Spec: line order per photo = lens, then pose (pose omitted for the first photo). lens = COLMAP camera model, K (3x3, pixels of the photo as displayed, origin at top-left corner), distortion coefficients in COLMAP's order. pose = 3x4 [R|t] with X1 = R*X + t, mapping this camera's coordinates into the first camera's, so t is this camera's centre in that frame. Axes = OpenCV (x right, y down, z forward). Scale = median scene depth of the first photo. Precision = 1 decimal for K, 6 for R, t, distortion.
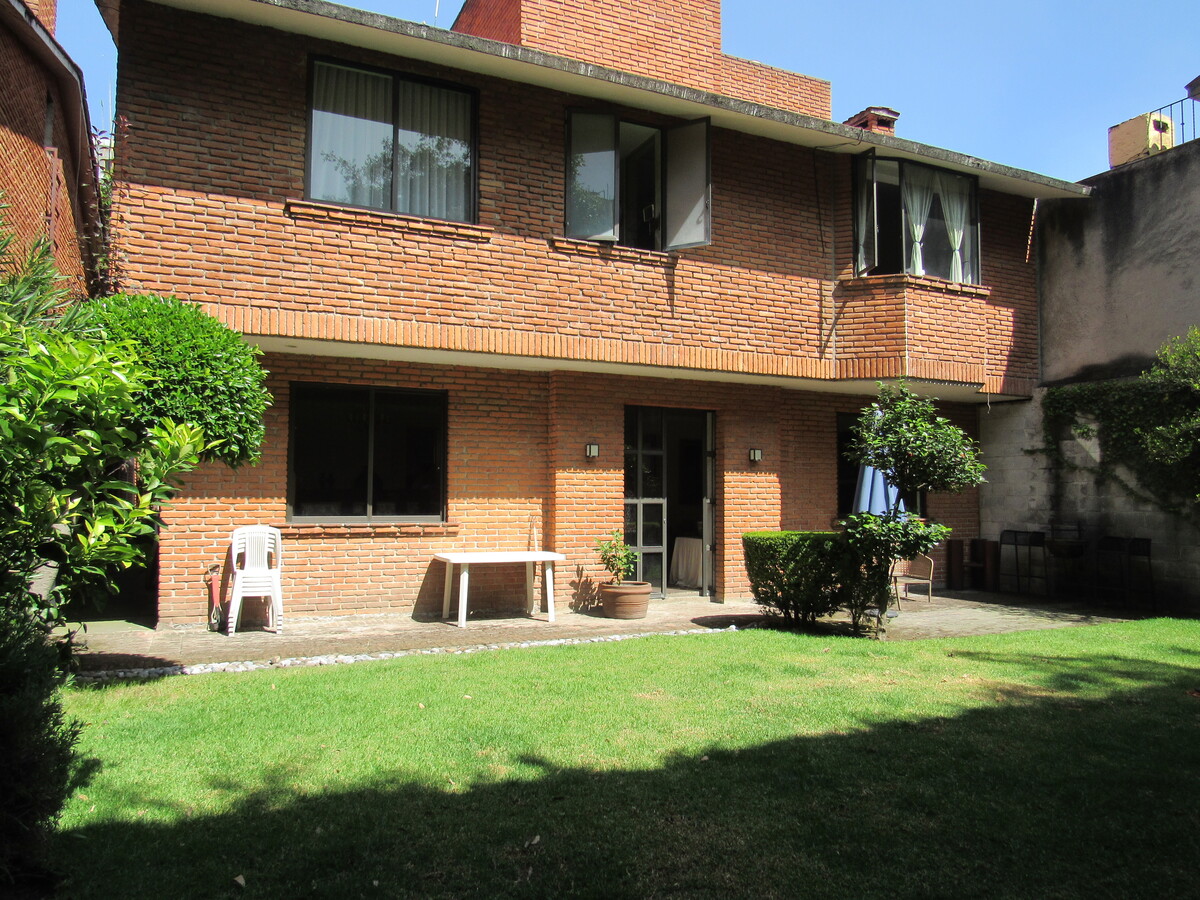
lens RADIAL K [[853.0, 0, 608.0], [0, 853.0, 451.1], [0, 0, 1]] dist [-0.044814, 0.015271]
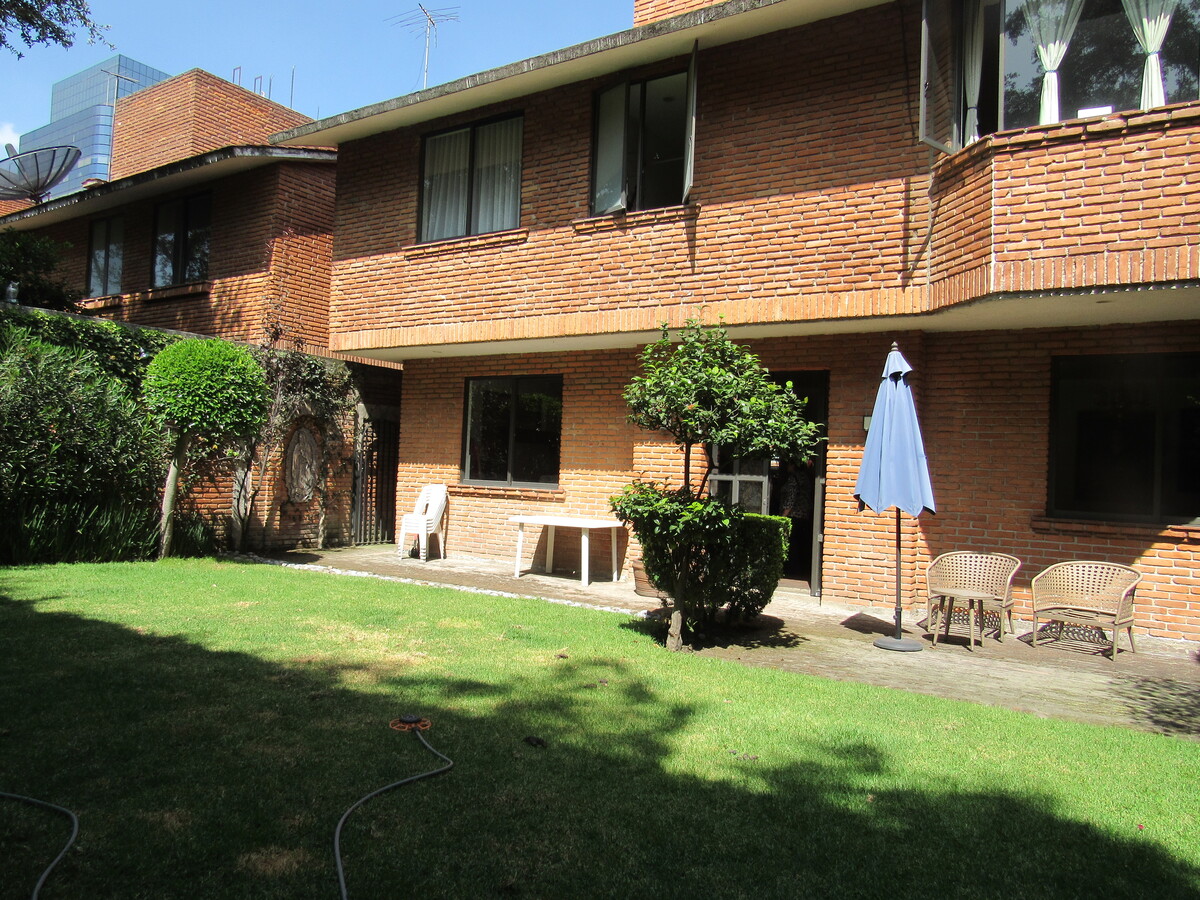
lens RADIAL K [[853.0, 0, 607.3], [0, 853.0, 448.5], [0, 0, 1]] dist [-0.044814, 0.015271]
pose [[0.527782, -0.006470, -0.849355, 0.807970], [0.007626, 0.999967, -0.002878, 0.032040], [0.849346, -0.004958, 0.527814, 0.450616]]
